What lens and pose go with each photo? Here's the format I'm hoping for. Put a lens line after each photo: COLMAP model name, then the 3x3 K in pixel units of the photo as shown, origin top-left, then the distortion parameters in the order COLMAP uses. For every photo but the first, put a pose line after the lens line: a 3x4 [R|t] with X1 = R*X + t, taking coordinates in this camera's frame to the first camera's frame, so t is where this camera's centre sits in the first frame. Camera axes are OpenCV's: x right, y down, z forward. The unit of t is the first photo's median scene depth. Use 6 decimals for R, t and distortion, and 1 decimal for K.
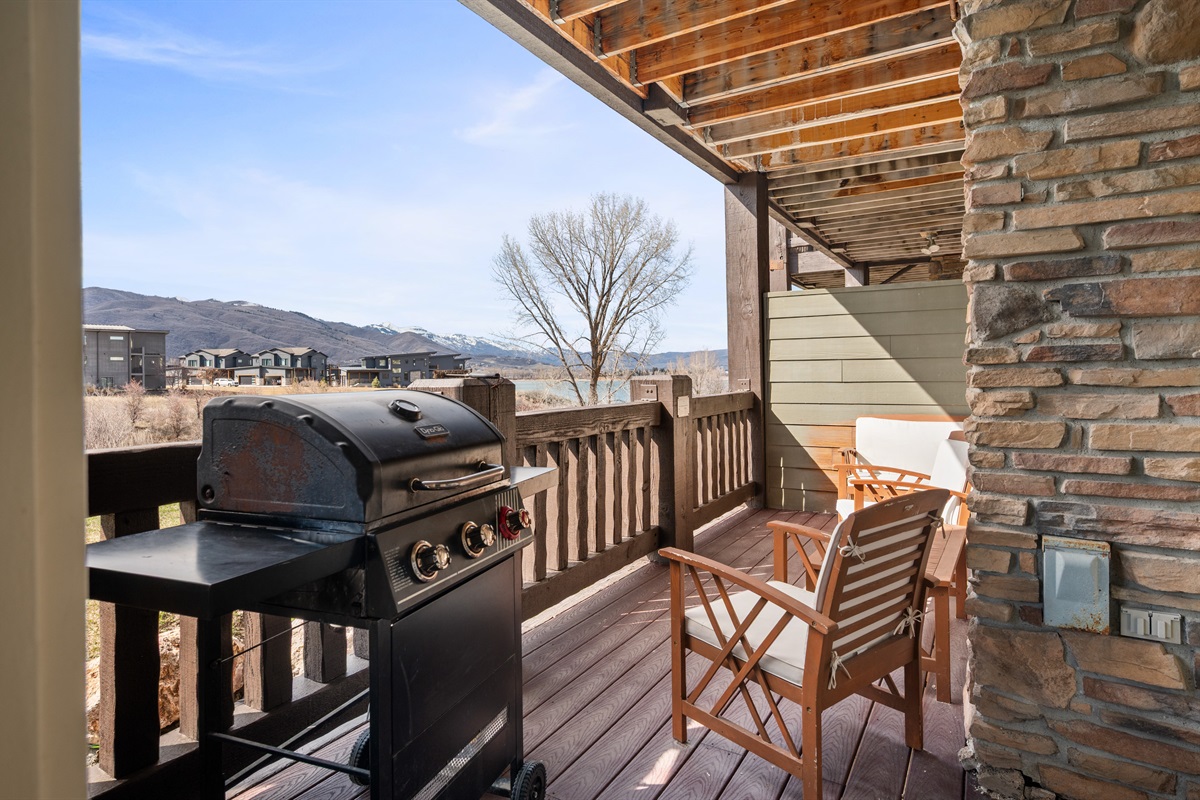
lens RADIAL K [[649.4, 0, 602.2], [0, 649.4, 406.6], [0, 0, 1]] dist [-0.002354, -0.000992]
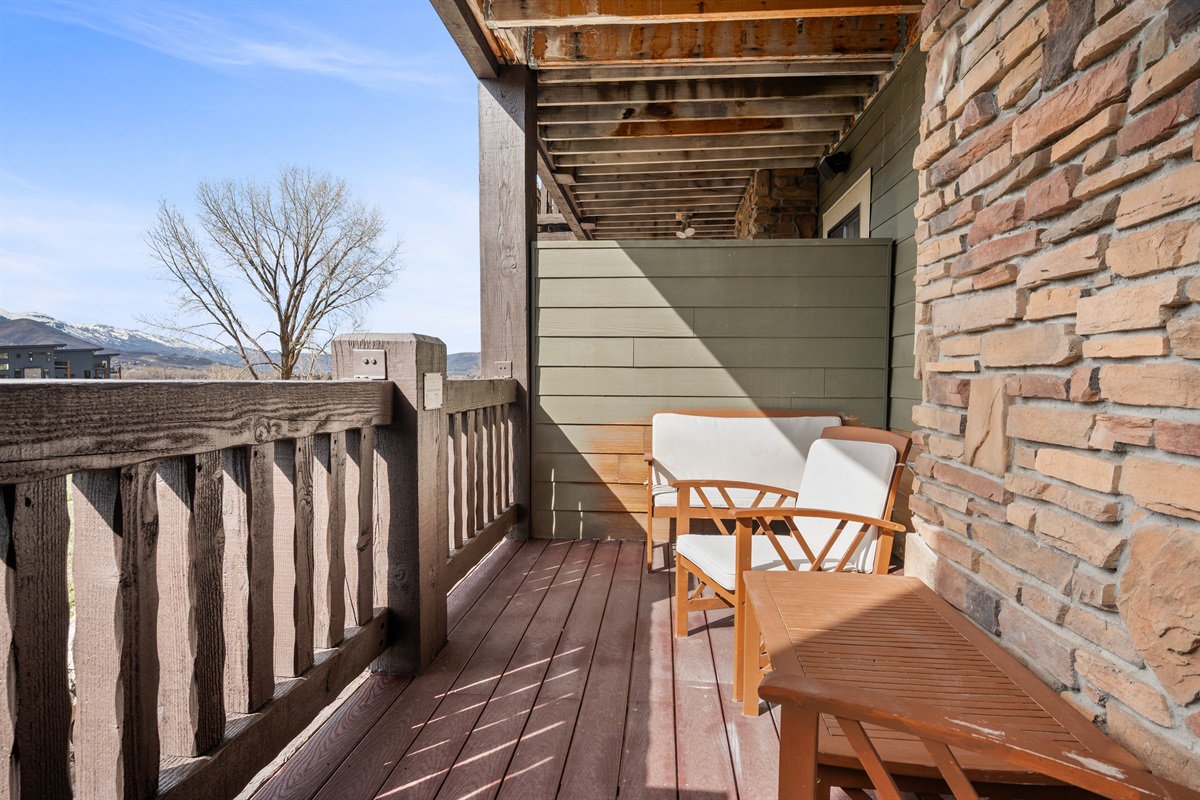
lens RADIAL K [[649.4, 0, 602.2], [0, 649.4, 406.6], [0, 0, 1]] dist [-0.002354, -0.000992]
pose [[0.904041, 0.000330, 0.427445, 0.011741], [0.003145, 0.999968, -0.007422, 0.013182], [-0.427433, 0.008054, 0.904011, 0.311221]]
